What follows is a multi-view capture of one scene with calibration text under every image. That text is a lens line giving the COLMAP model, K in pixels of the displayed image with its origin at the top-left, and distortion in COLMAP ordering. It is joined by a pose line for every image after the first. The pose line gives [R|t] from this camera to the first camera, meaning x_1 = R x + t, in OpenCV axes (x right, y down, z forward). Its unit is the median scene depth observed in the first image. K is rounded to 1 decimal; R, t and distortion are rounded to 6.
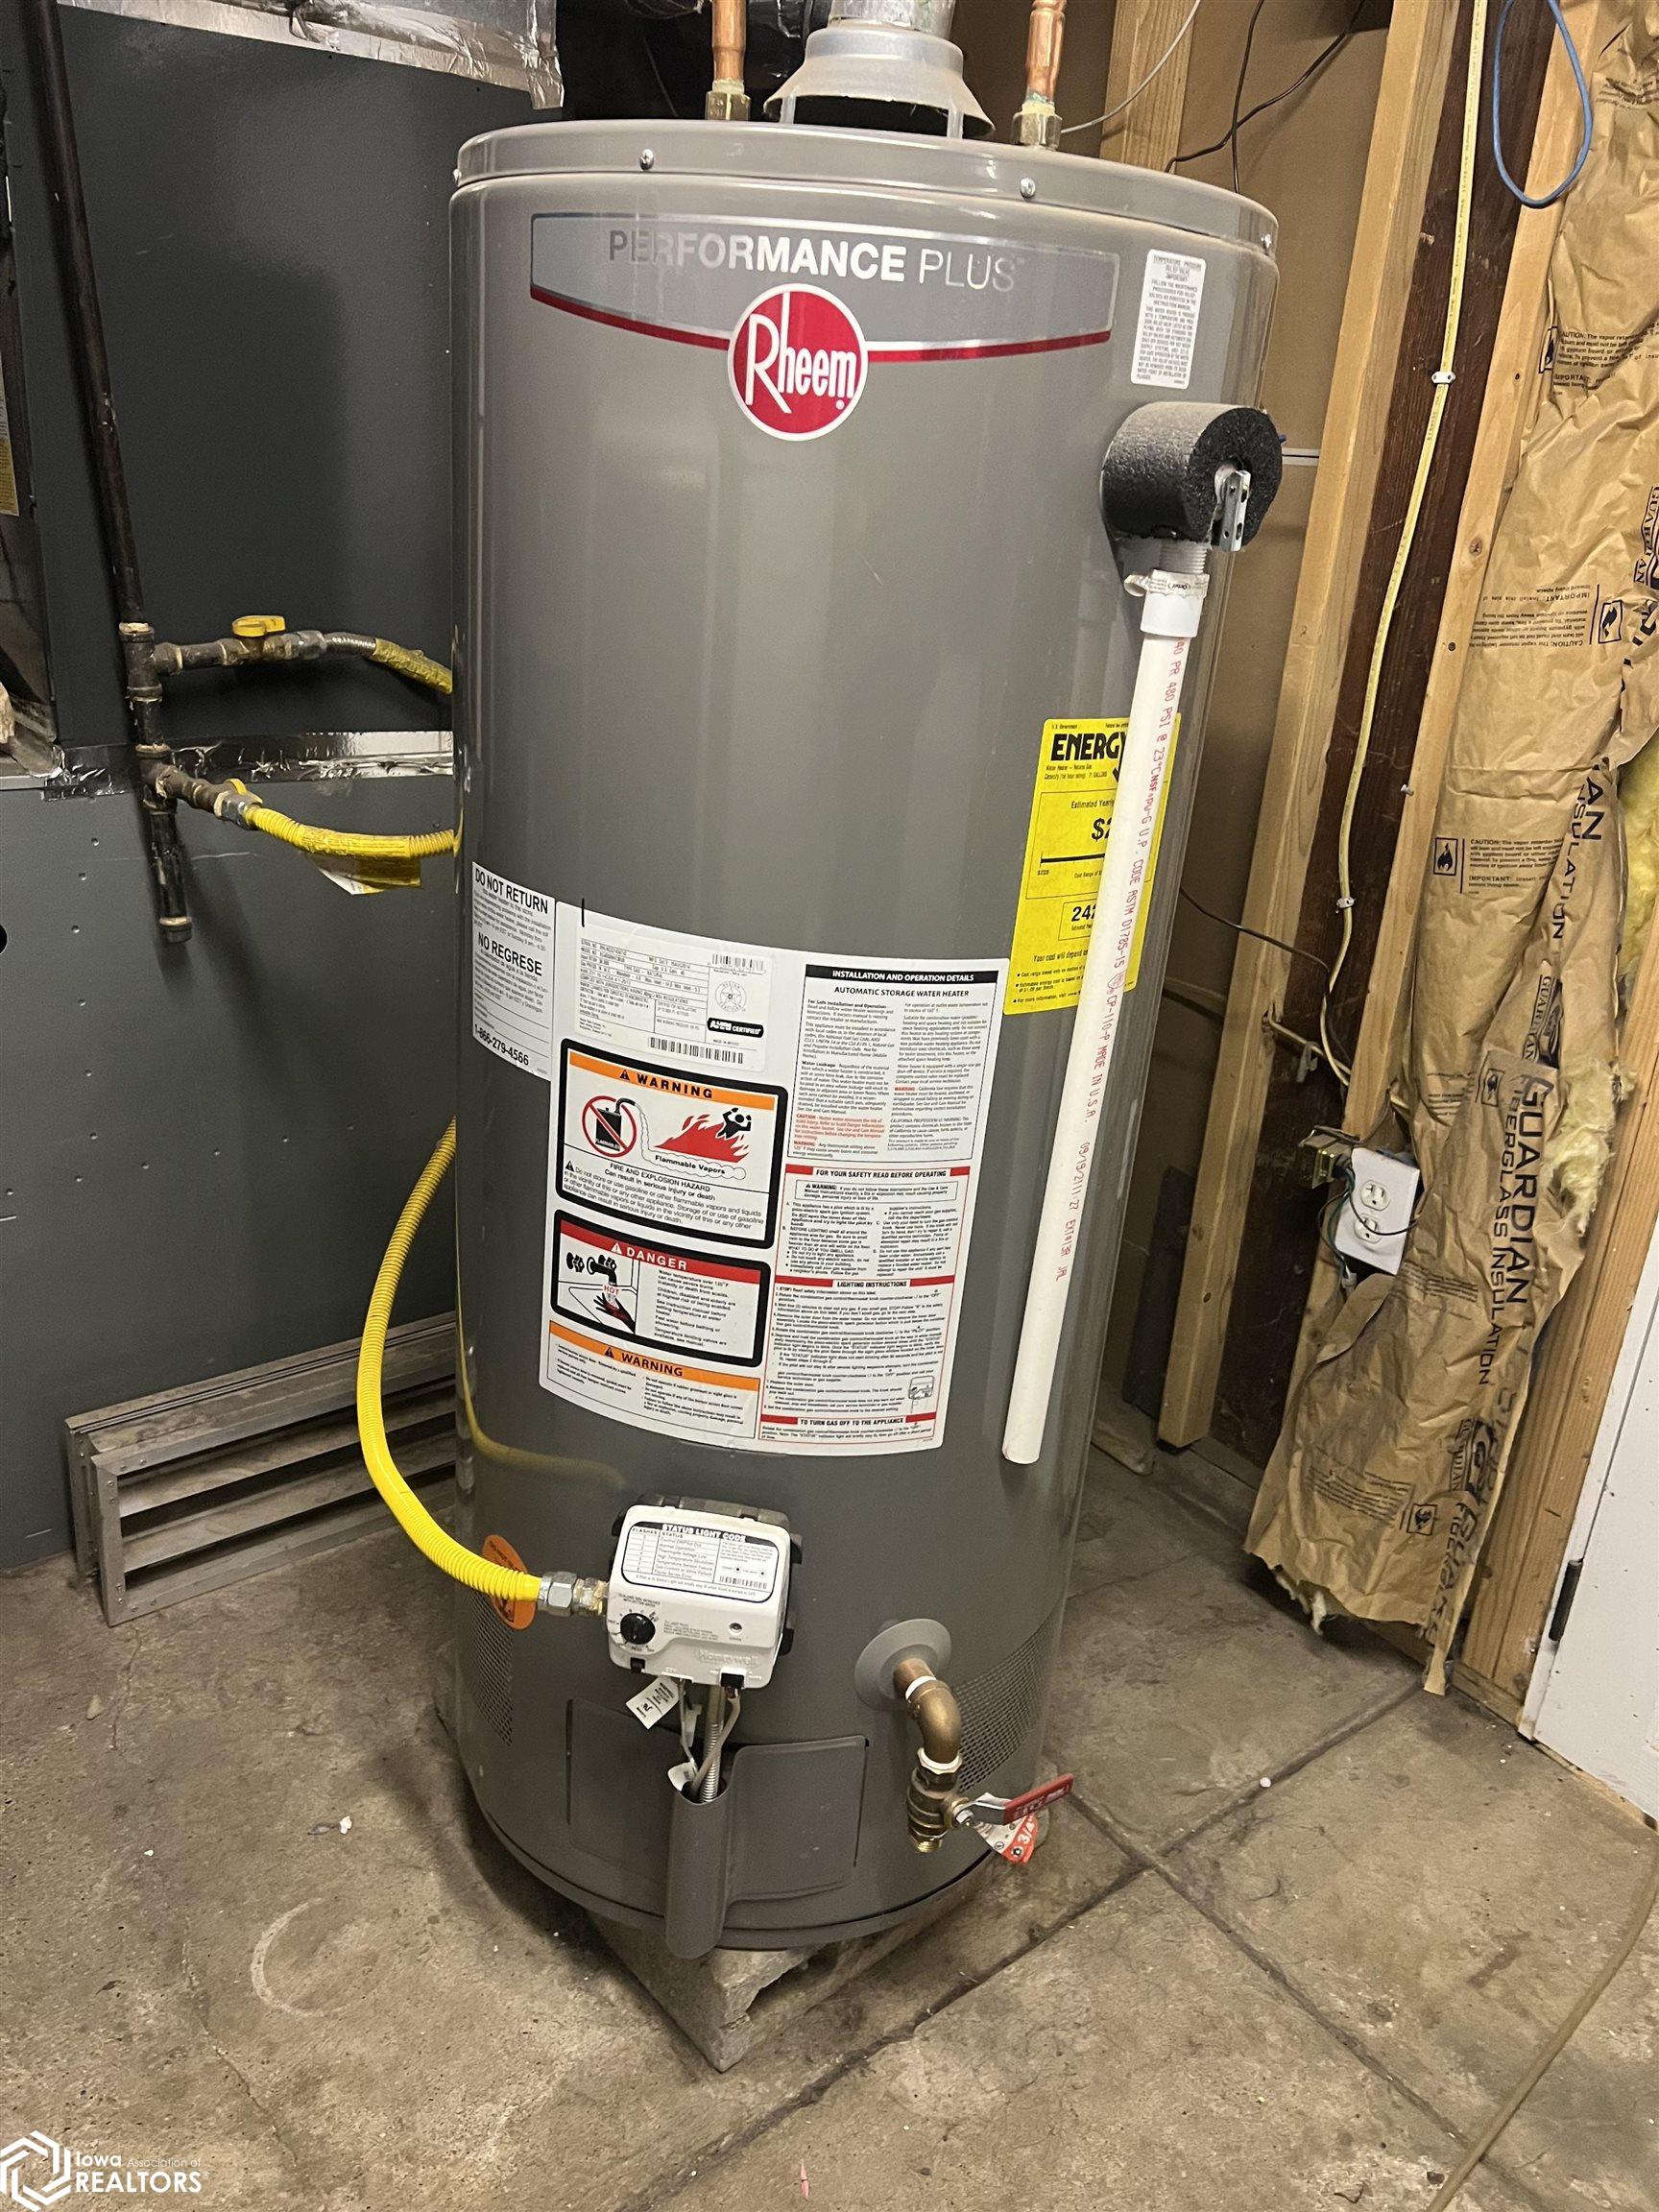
lens RADIAL K [[1654.3, 0, 835.3], [0, 1654.3, 1107.4], [0, 0, 1]] dist [0.010527, -0.016992]
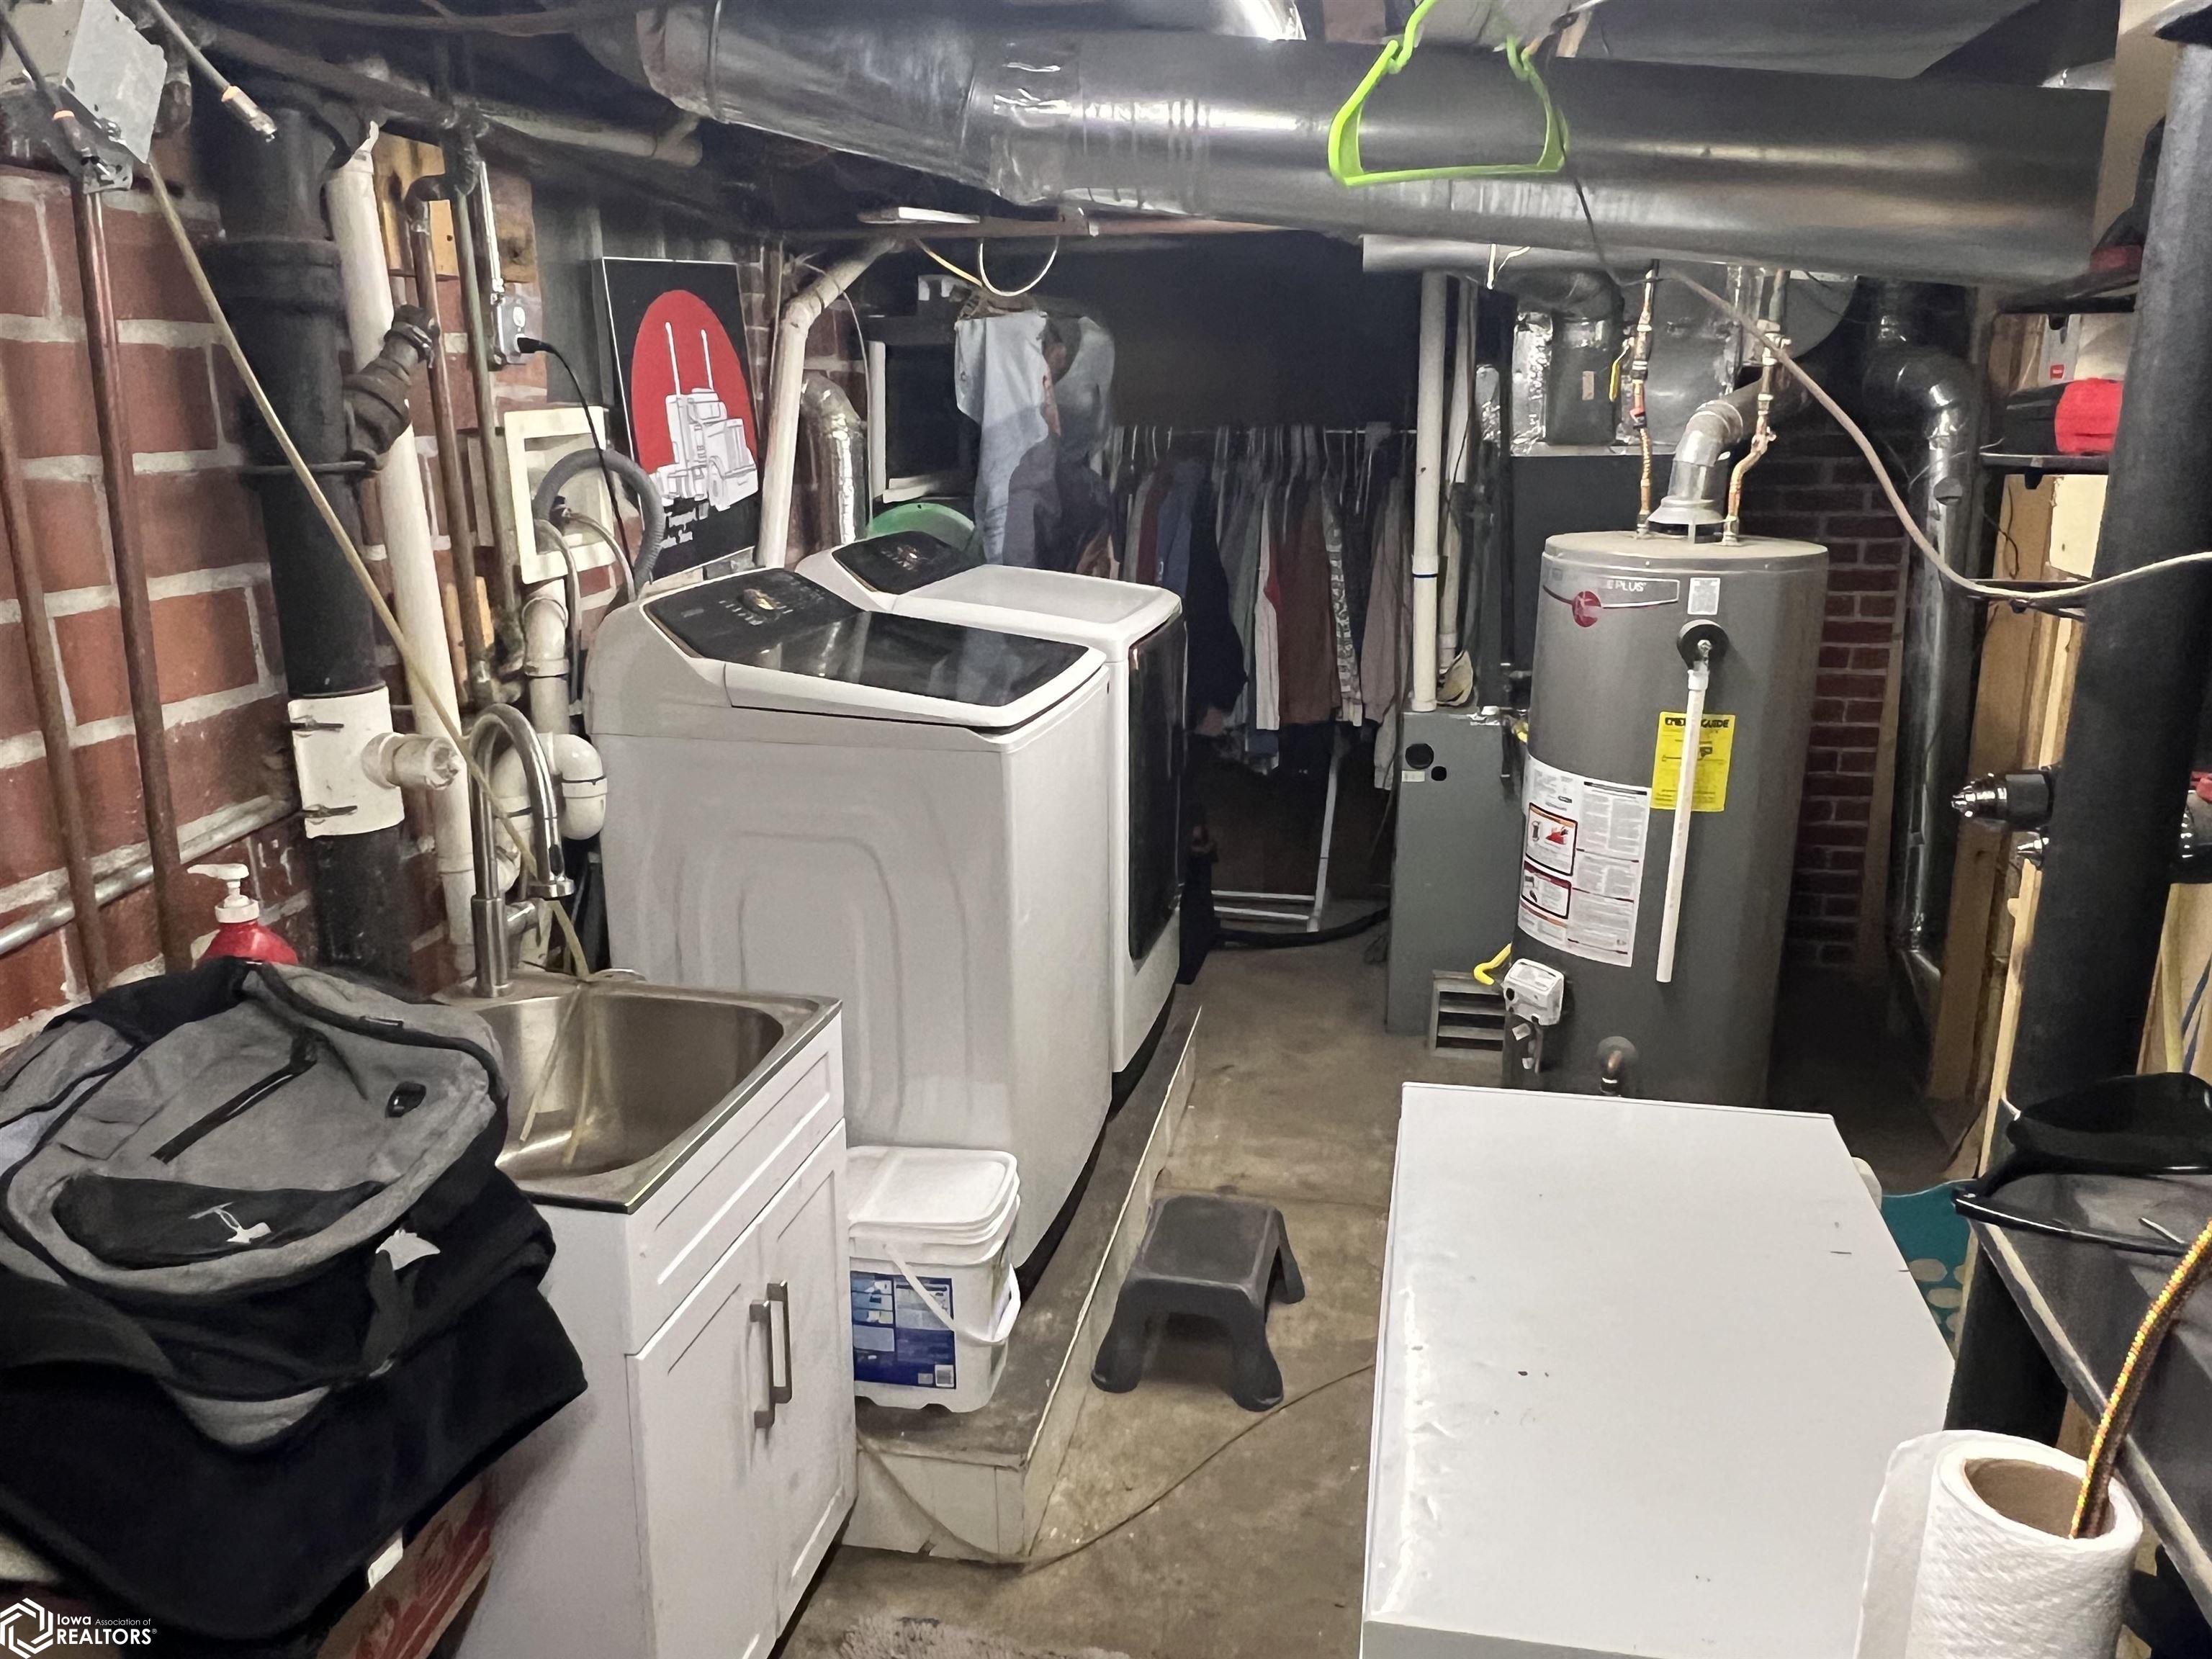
lens RADIAL K [[1614.0, 0, 1104.5], [0, 1614.0, 831.6], [0, 0, 1]] dist [0.003565, 0.000587]
pose [[0.652696, 0.126543, -0.746977, 1.622621], [-0.240884, 0.969451, -0.046249, 0.353018], [0.718305, 0.210121, 0.663239, -1.615779]]
